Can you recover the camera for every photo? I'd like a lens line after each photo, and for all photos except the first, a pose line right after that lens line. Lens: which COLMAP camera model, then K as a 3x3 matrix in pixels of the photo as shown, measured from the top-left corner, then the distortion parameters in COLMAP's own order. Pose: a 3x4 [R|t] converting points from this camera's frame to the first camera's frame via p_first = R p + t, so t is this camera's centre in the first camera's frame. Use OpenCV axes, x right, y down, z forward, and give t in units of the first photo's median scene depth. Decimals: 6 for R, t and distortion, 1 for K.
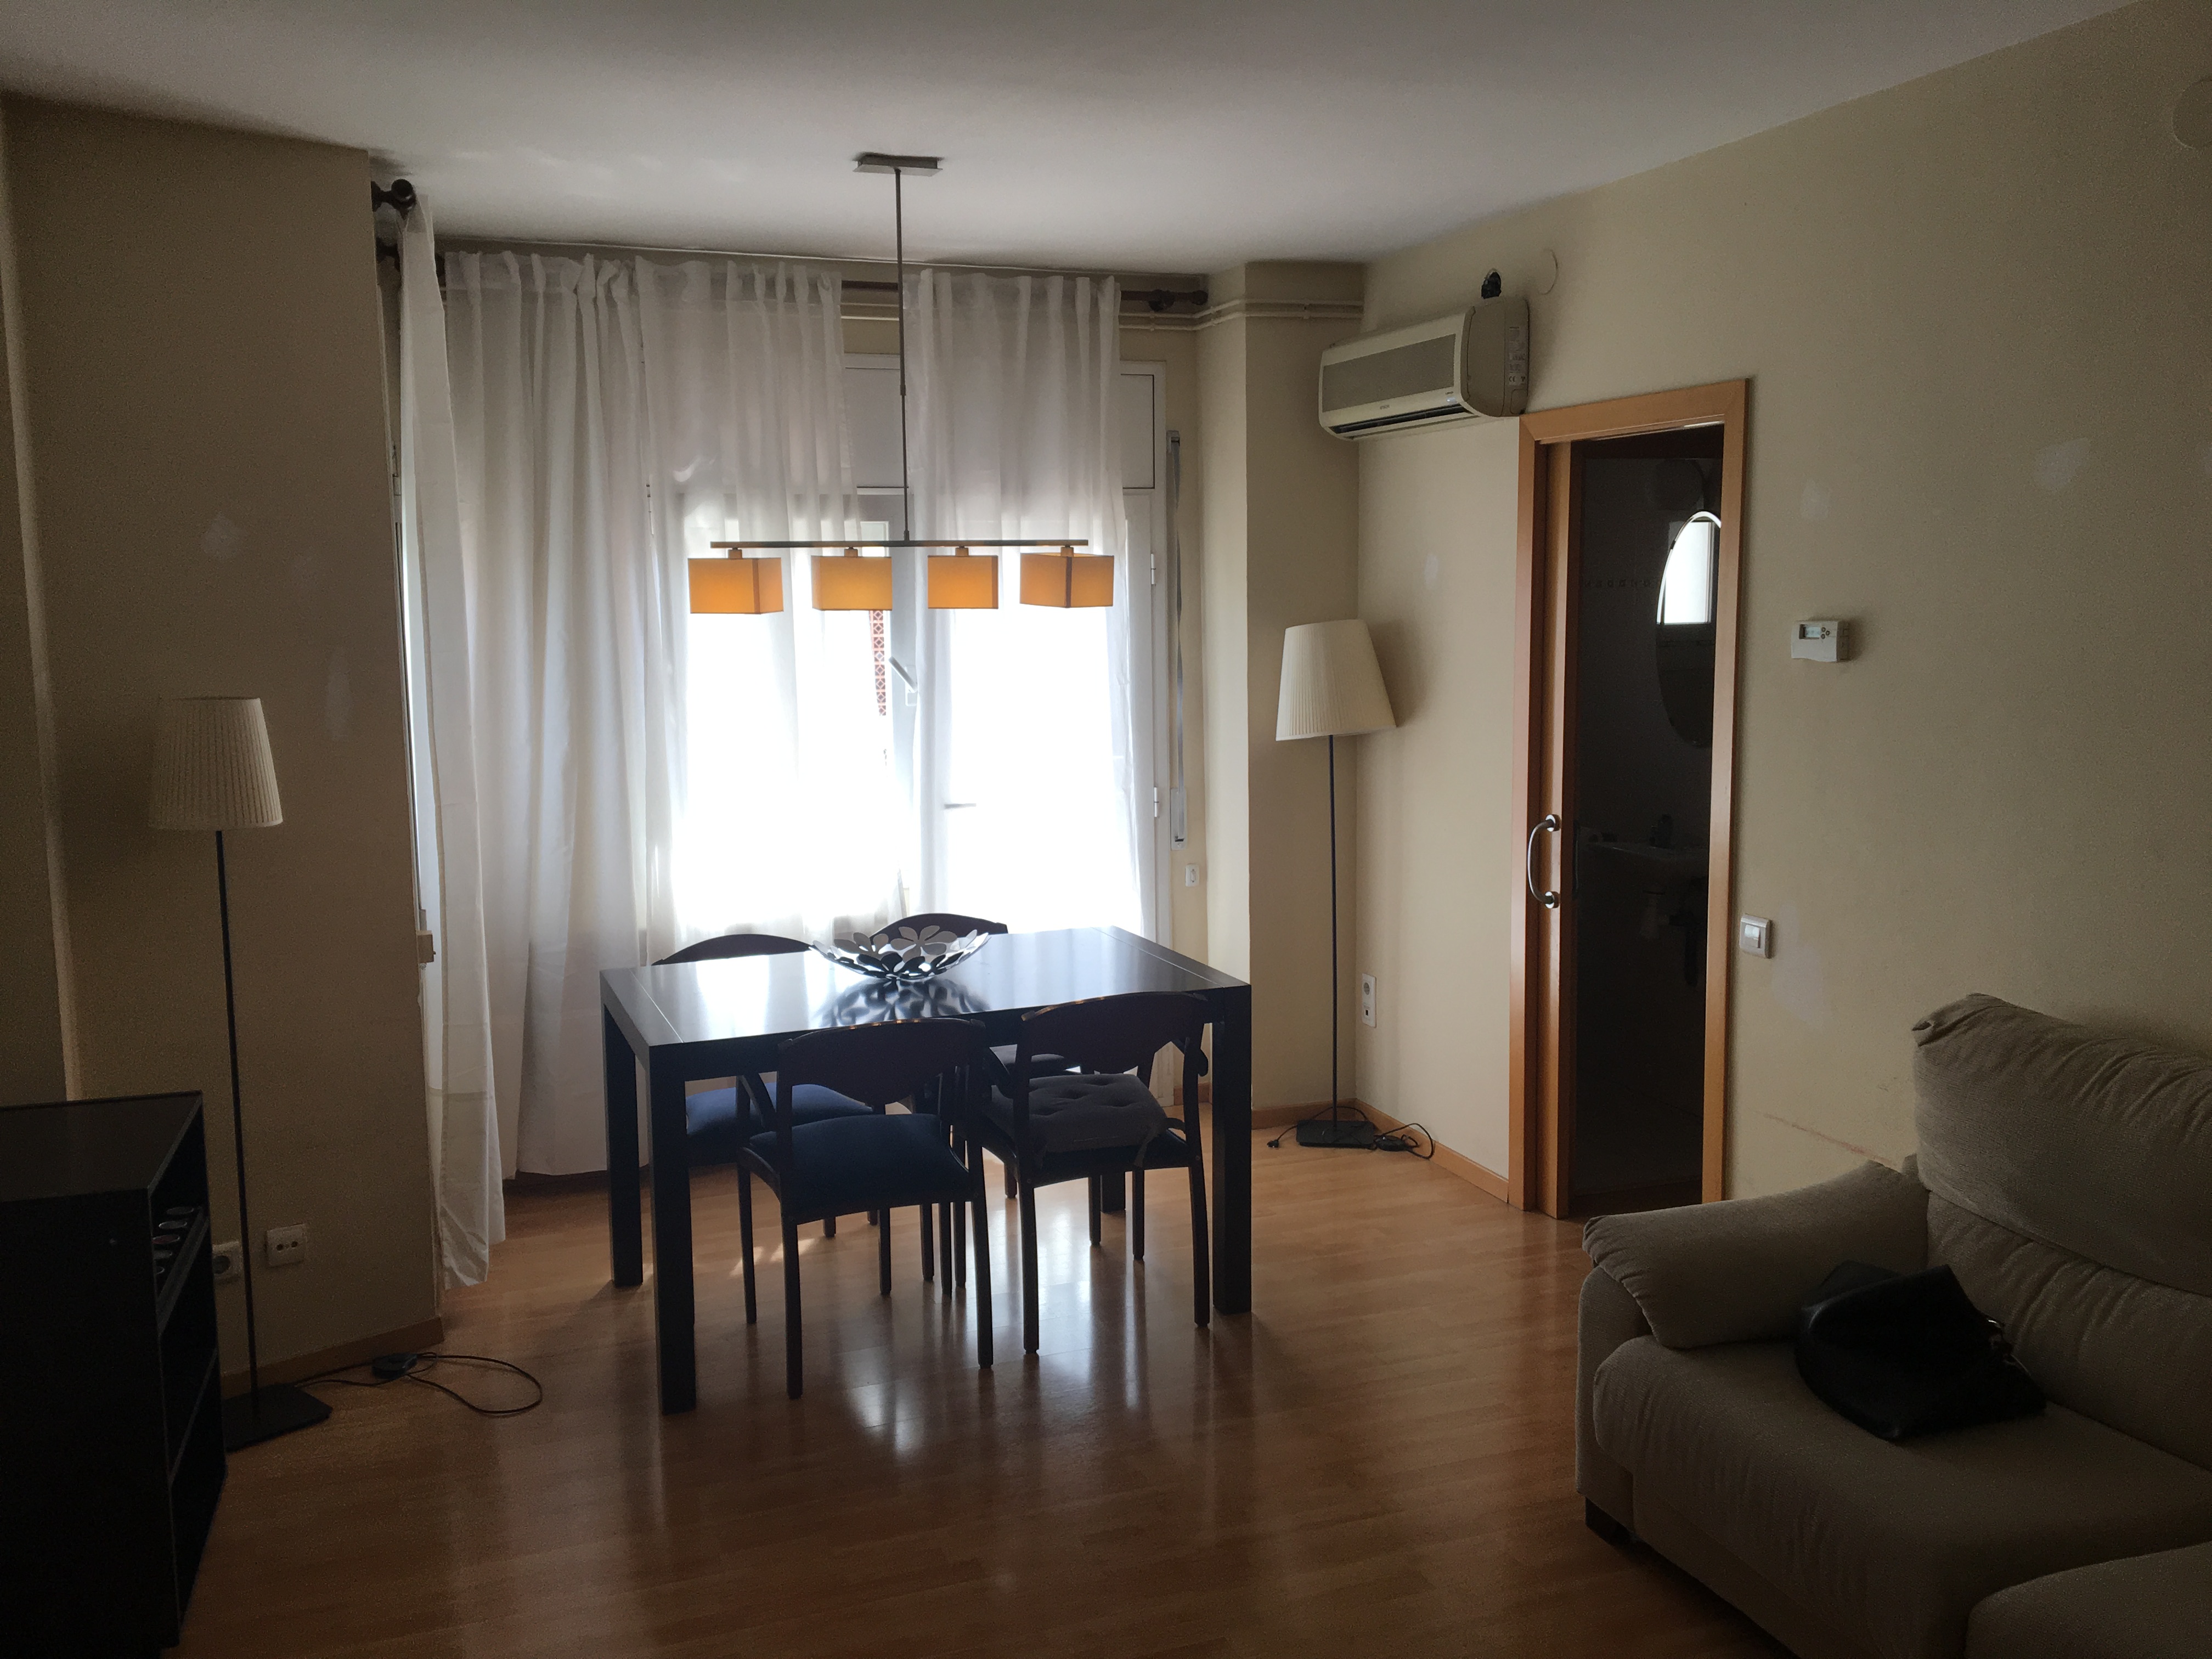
lens RADIAL K [[1889.5, 0, 1106.0], [0, 1889.5, 829.5], [0, 0, 1]] dist [0.057470, -0.096362]
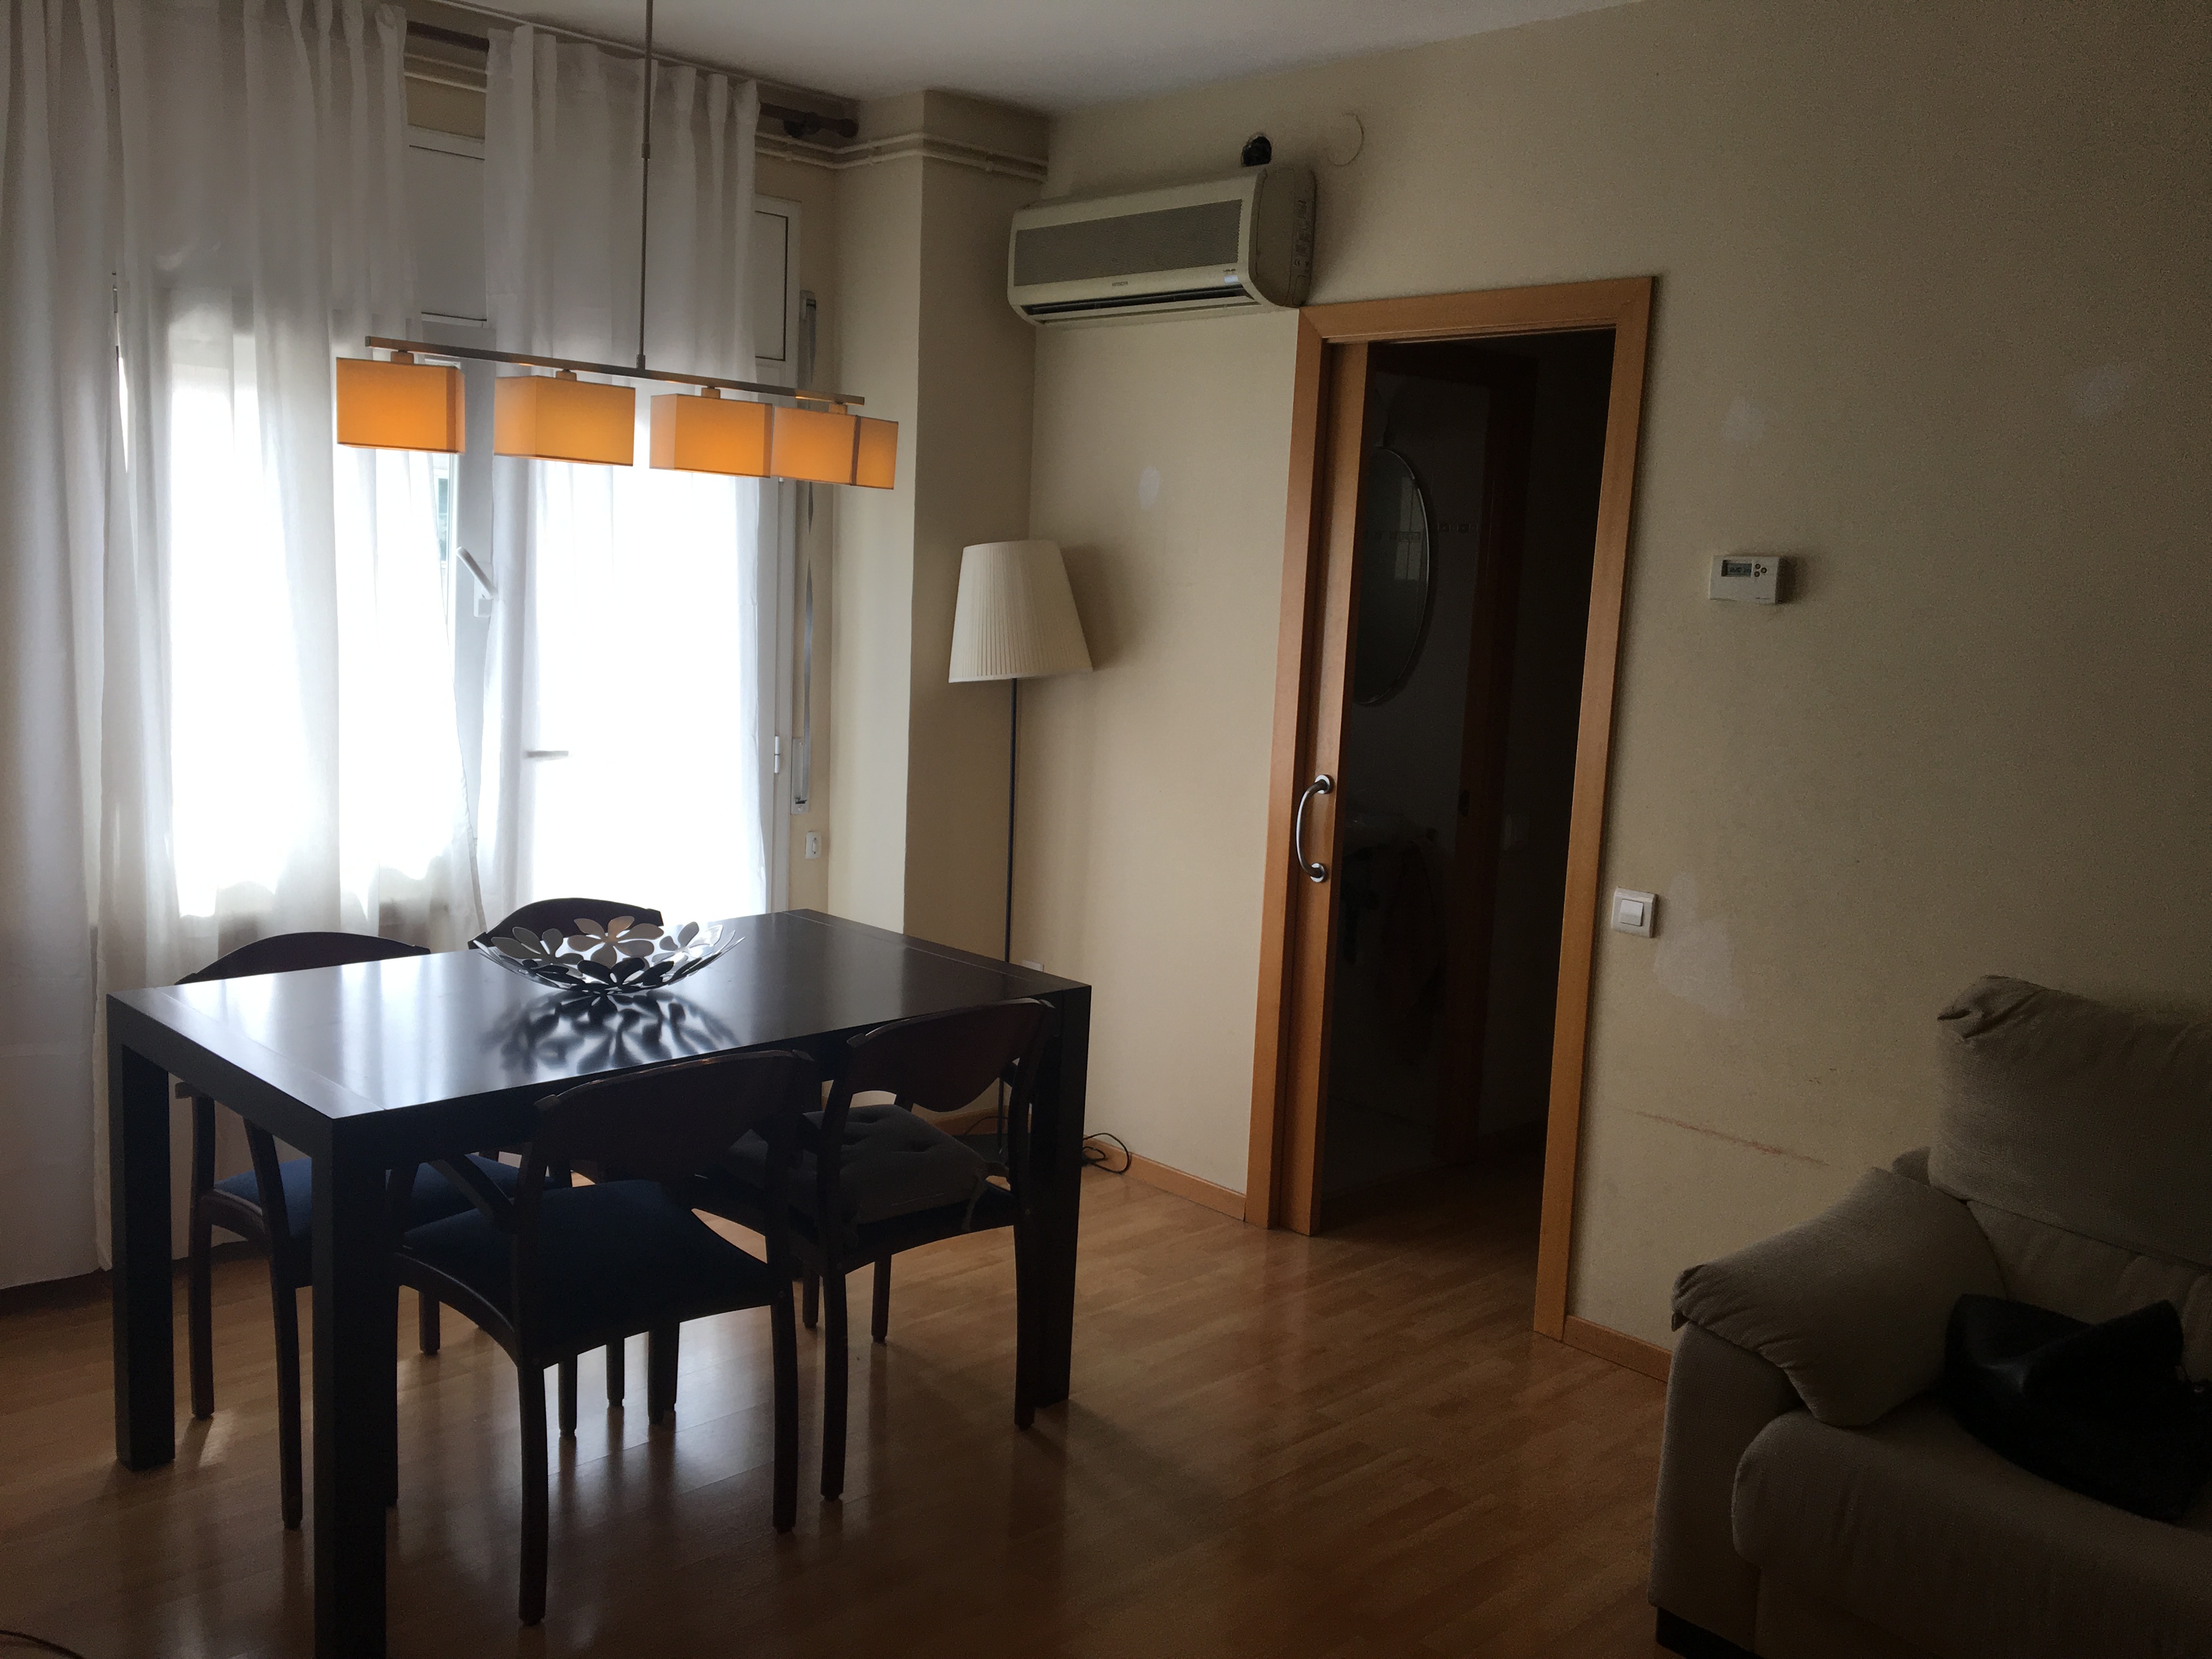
lens RADIAL K [[1858.9, 0, 1106.0], [0, 1858.9, 829.5], [0, 0, 1]] dist [0.095023, -0.245224]
pose [[0.911999, 0.001193, 0.410190, -0.210025], [-0.008190, 0.999849, 0.015301, 0.005111], [-0.410110, -0.017314, 0.911872, 0.265783]]
